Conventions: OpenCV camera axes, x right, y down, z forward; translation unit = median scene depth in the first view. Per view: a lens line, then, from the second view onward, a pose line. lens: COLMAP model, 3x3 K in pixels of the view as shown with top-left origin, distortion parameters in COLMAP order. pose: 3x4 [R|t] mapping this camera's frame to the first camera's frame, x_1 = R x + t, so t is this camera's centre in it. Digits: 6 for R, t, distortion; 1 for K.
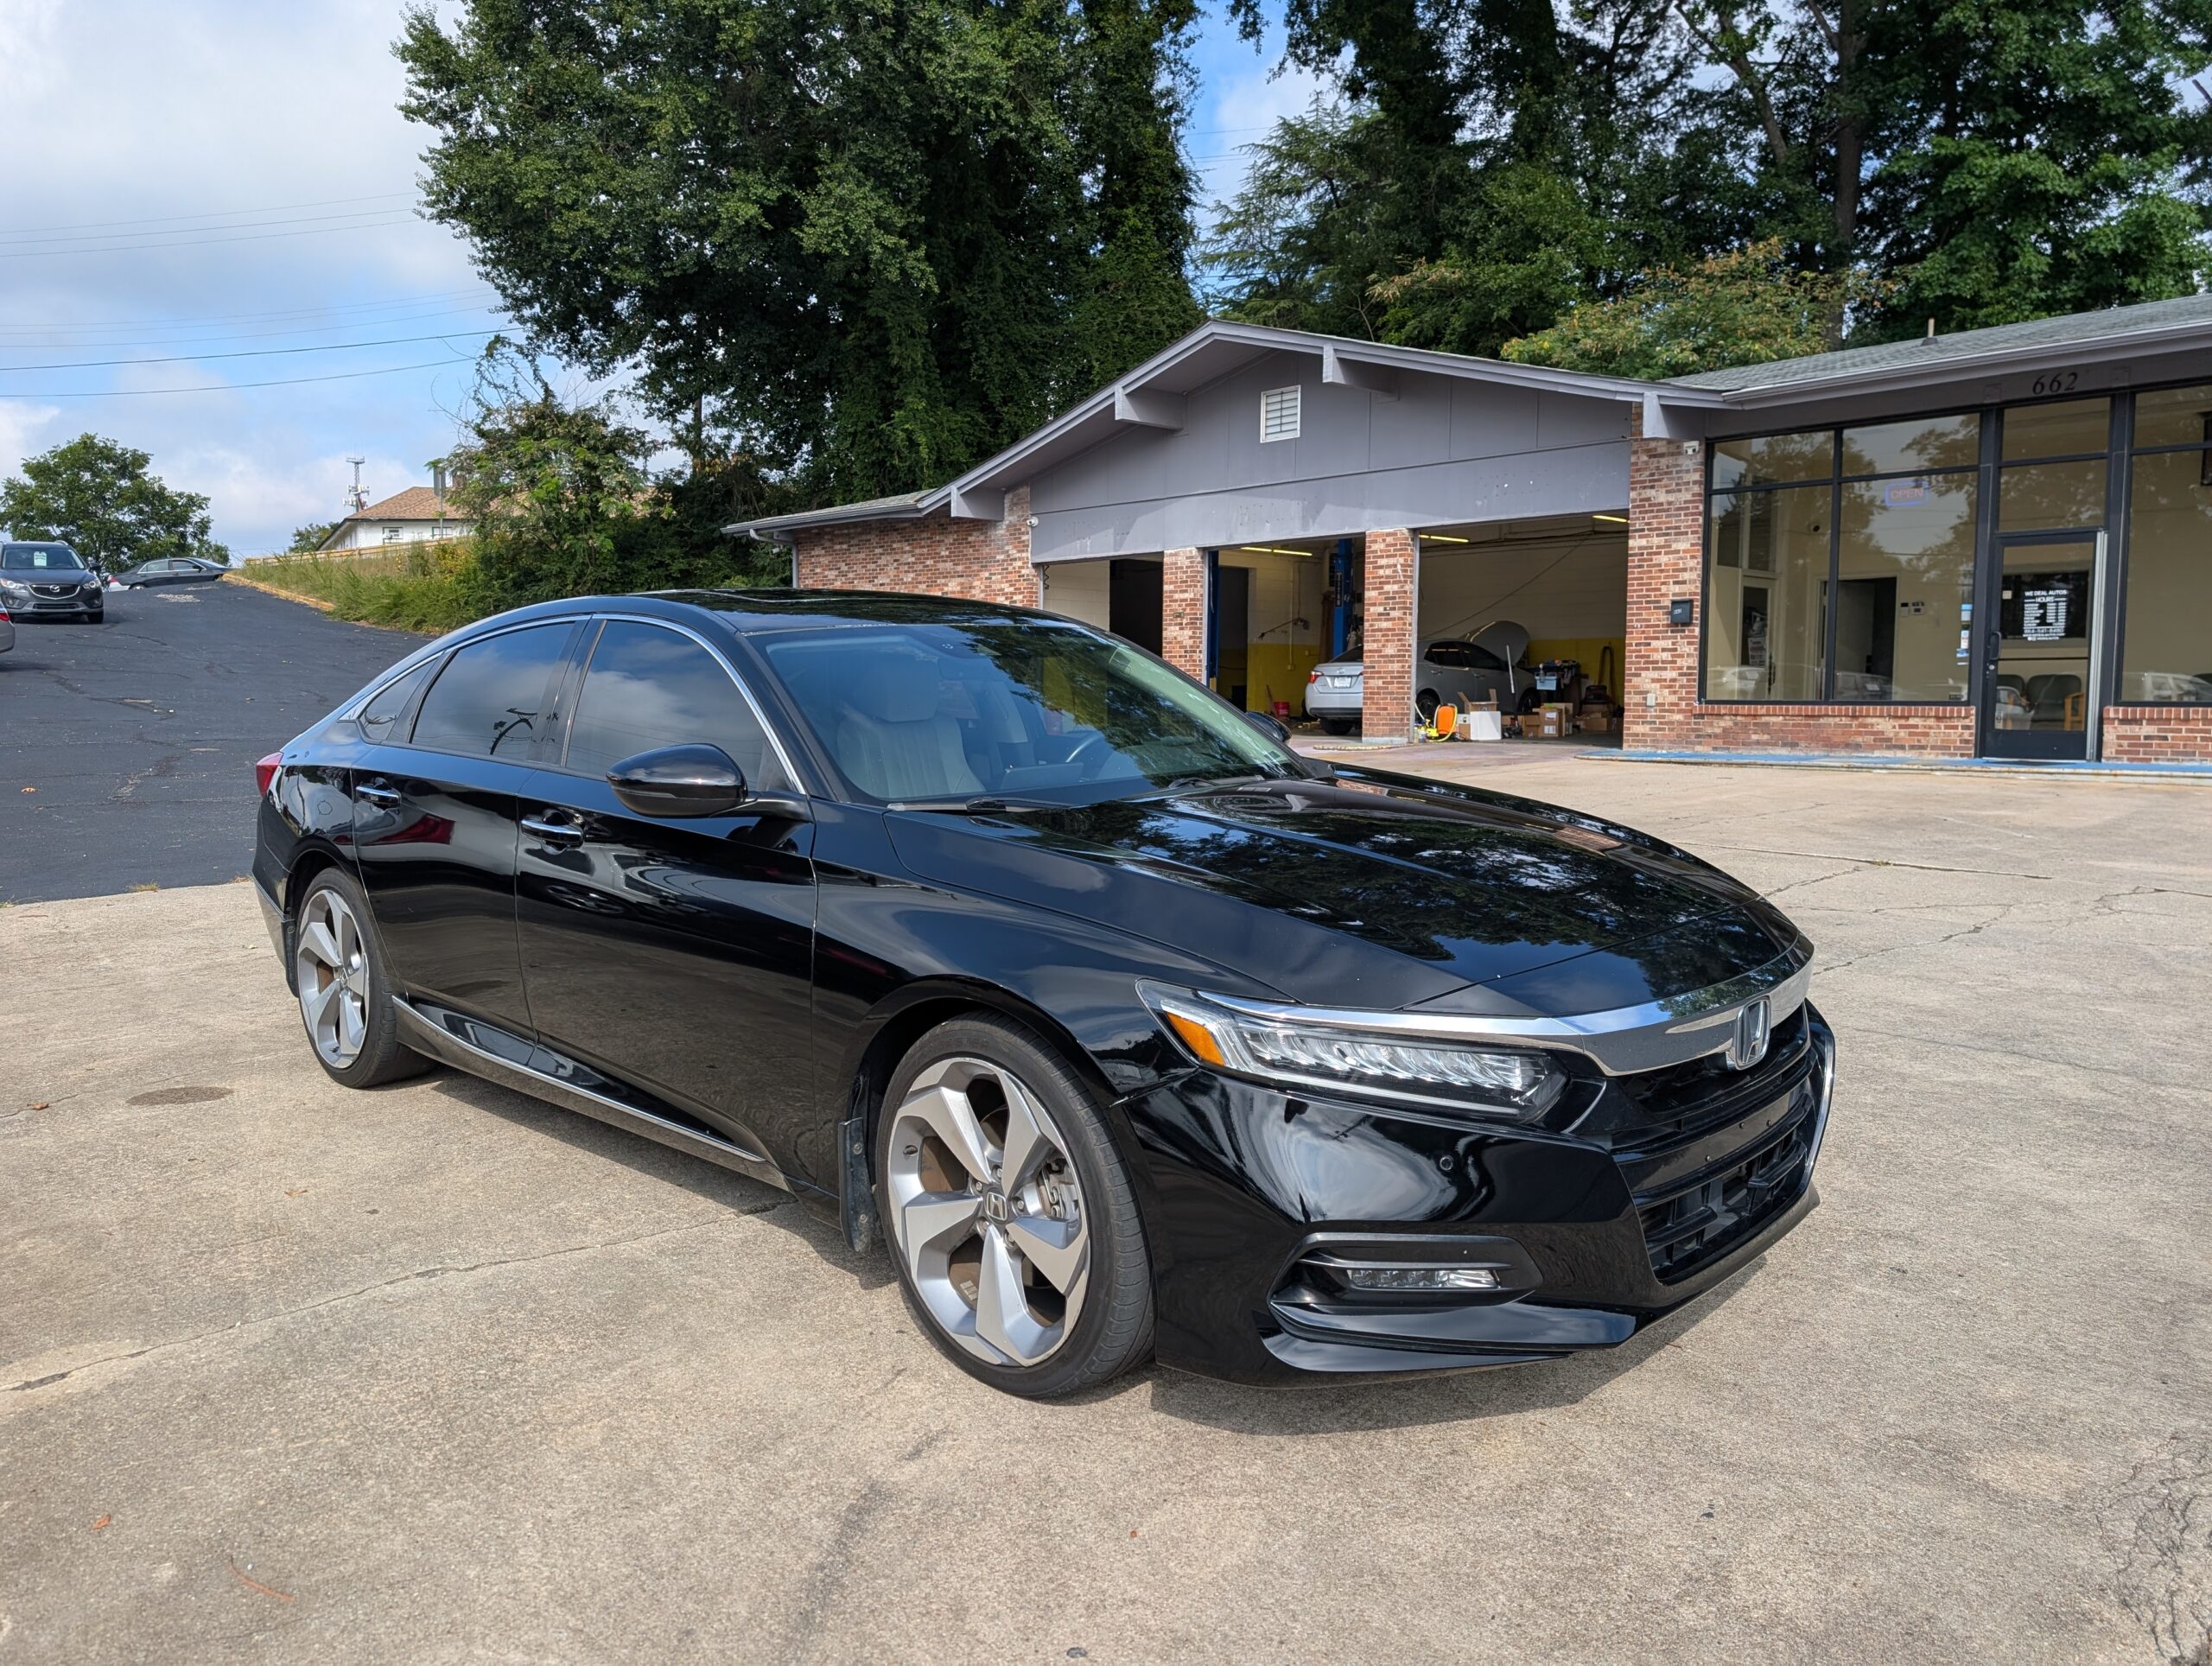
lens RADIAL K [[1595.4, 0, 1076.5], [0, 1595.4, 808.4], [0, 0, 1]] dist [0.016080, -0.015292]
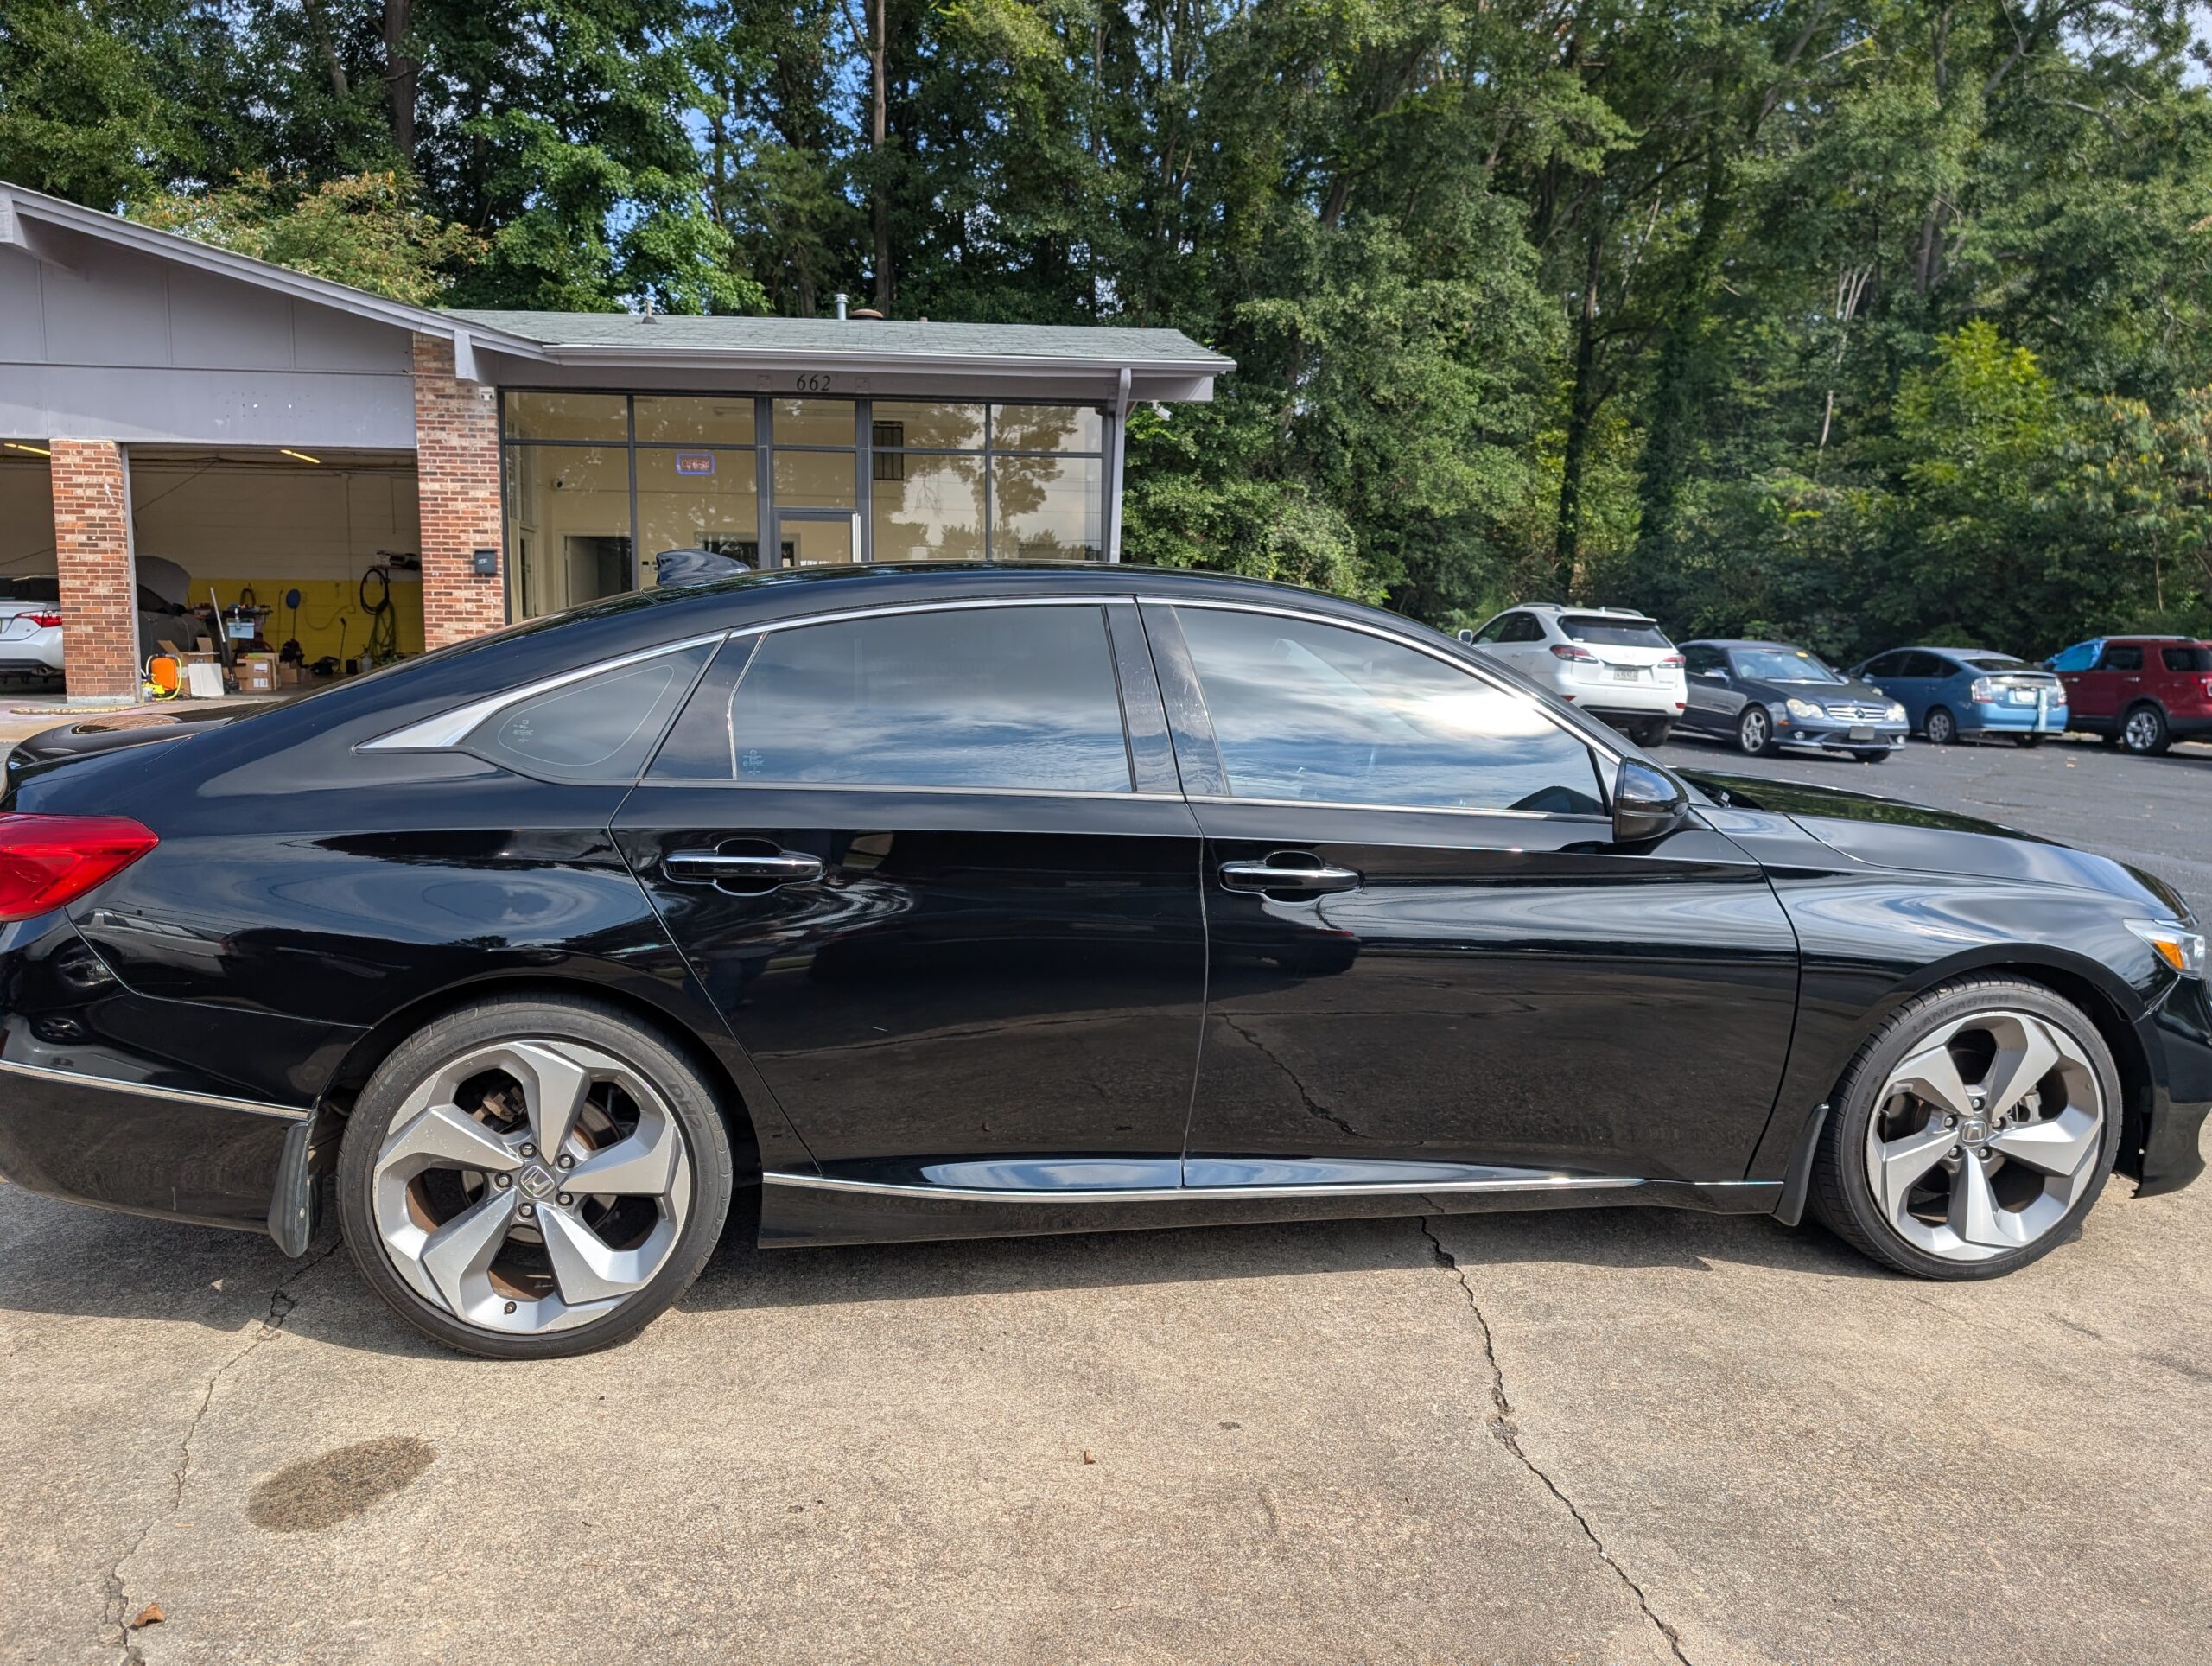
lens RADIAL K [[1595.4, 0, 1078.0], [0, 1595.4, 827.4], [0, 0, 1]] dist [0.016080, -0.015292]
pose [[0.584463, -0.091006, 0.806301, -0.209846], [0.051421, 0.995847, 0.075126, -0.015406], [-0.809789, -0.002447, 0.586716, 0.127287]]
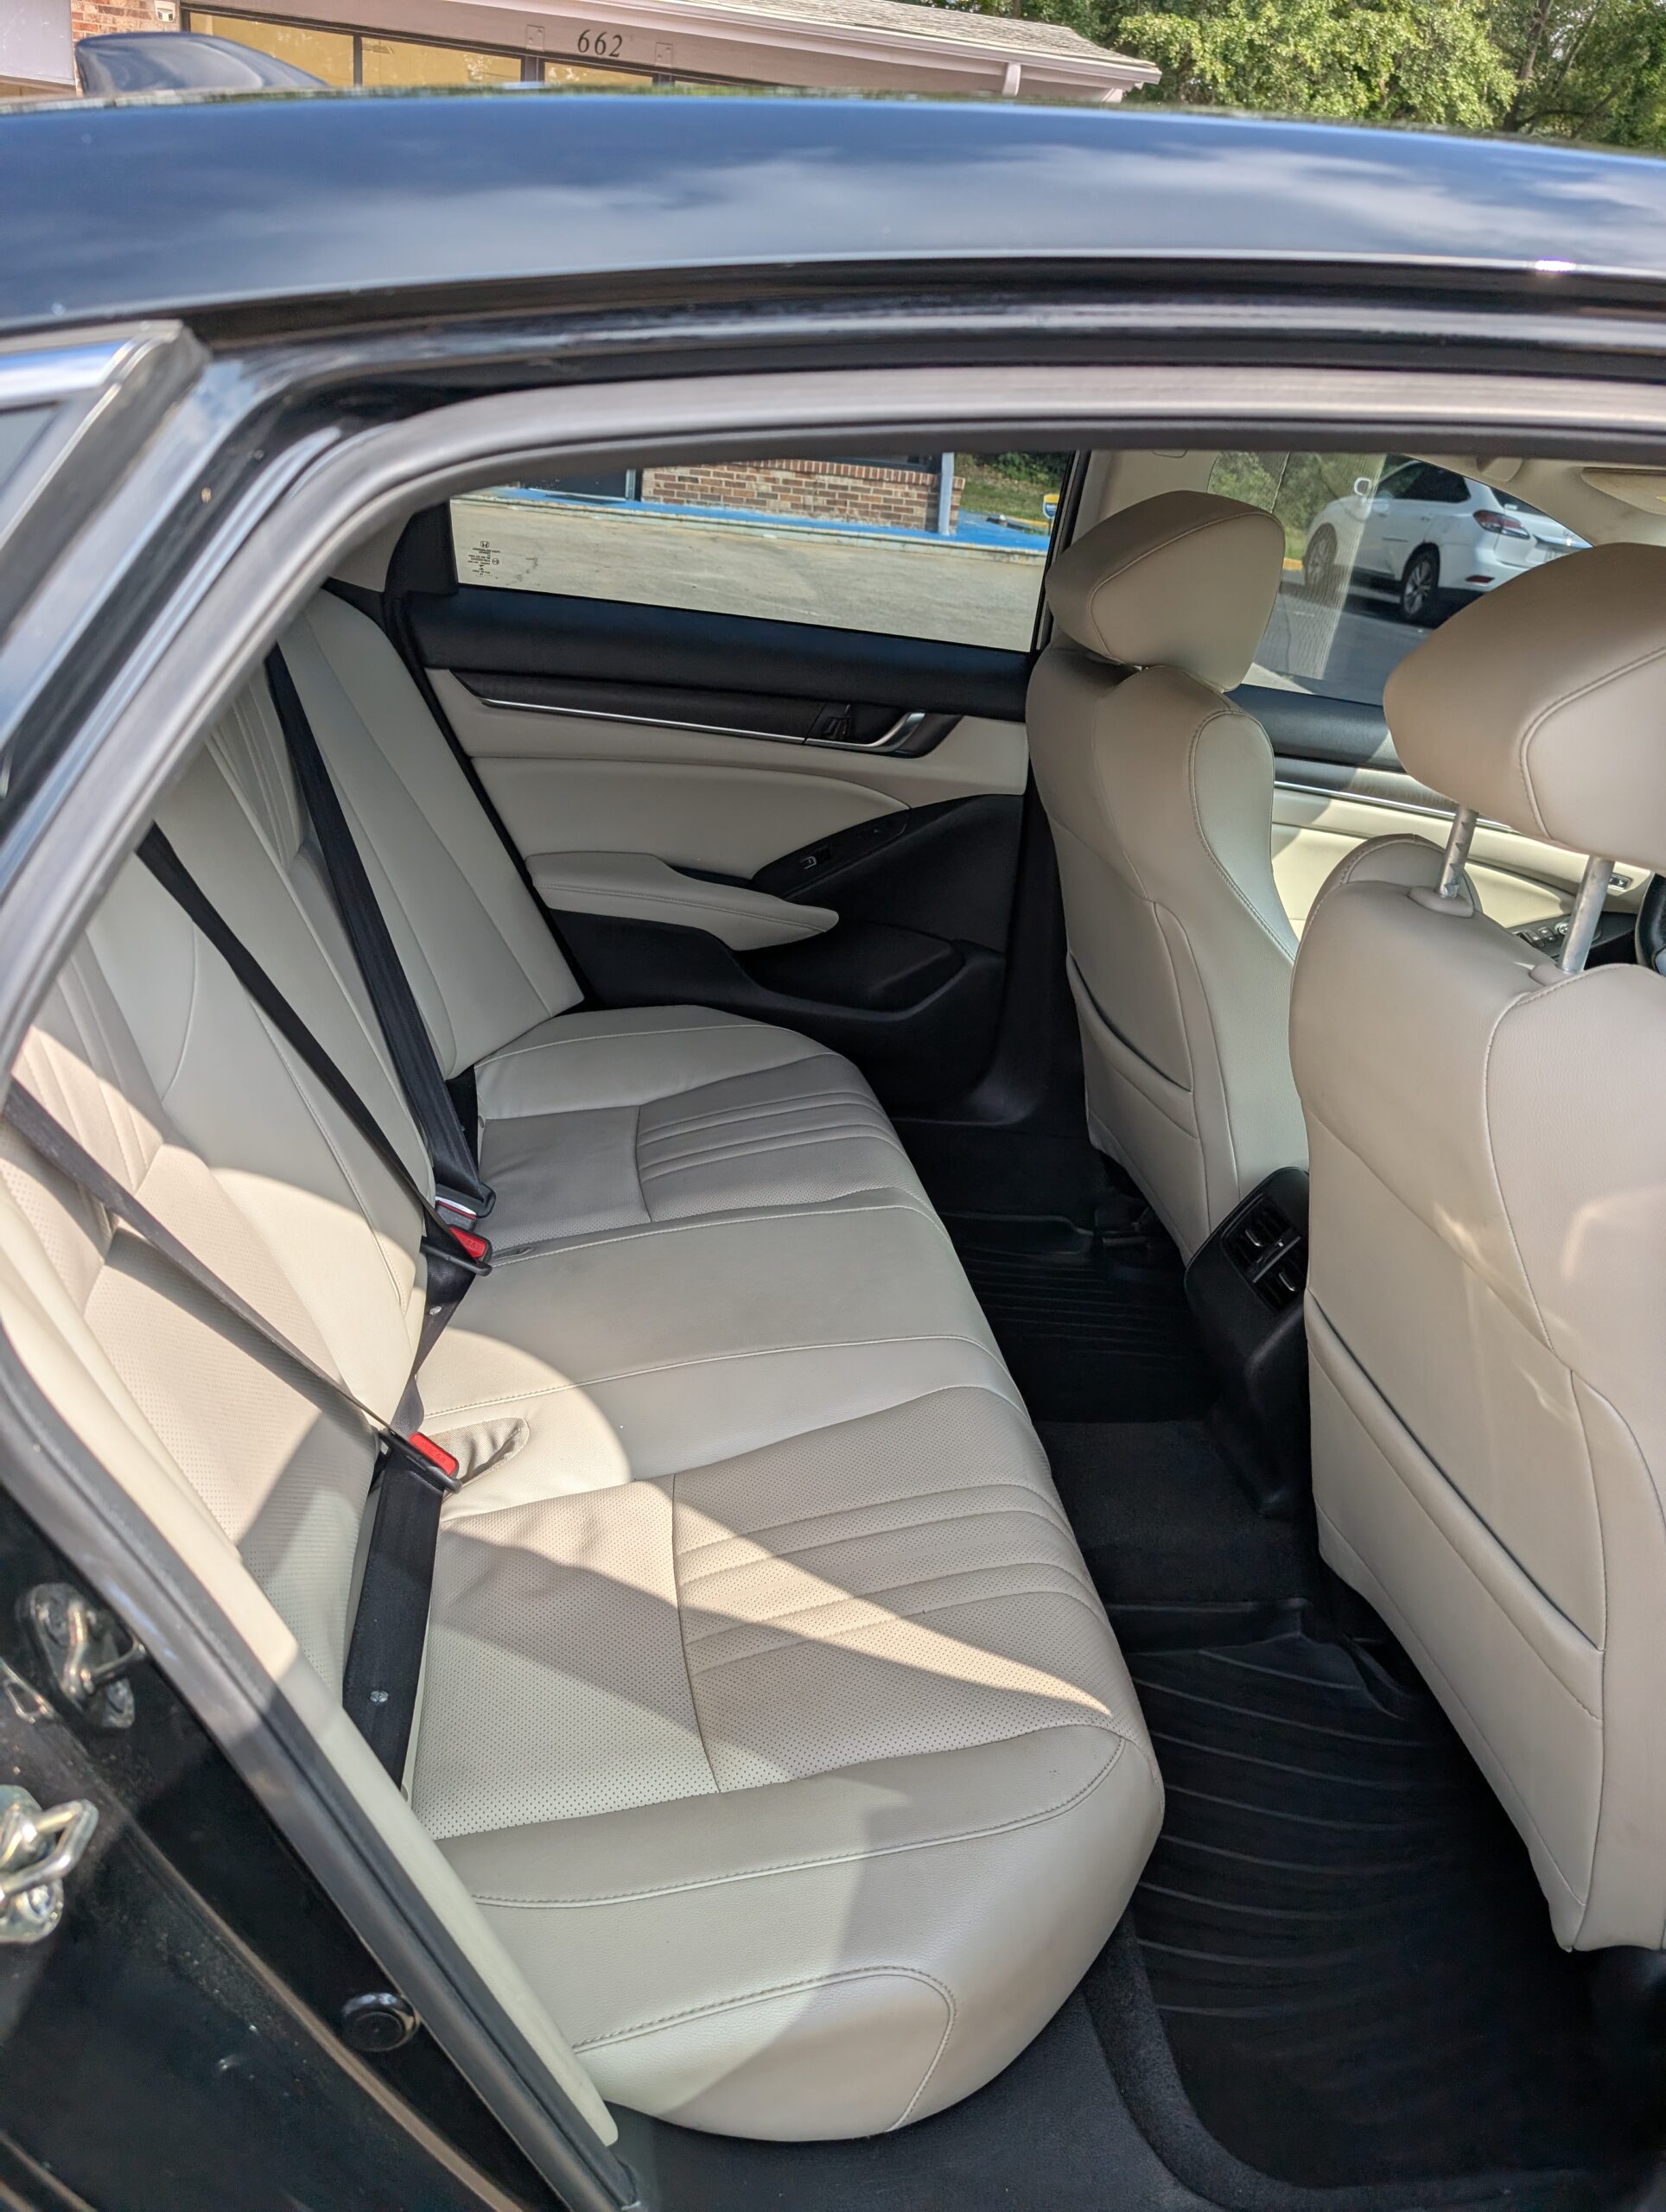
lens RADIAL K [[1595.4, 0, 824.7], [0, 1595.4, 1101.4], [0, 0, 1]] dist [0.016080, -0.015292]
pose [[0.598446, -0.251265, 0.760742, -0.116483], [-0.045654, 0.937309, 0.345497, -0.022923], [-0.799861, -0.241492, 0.549457, 0.223442]]
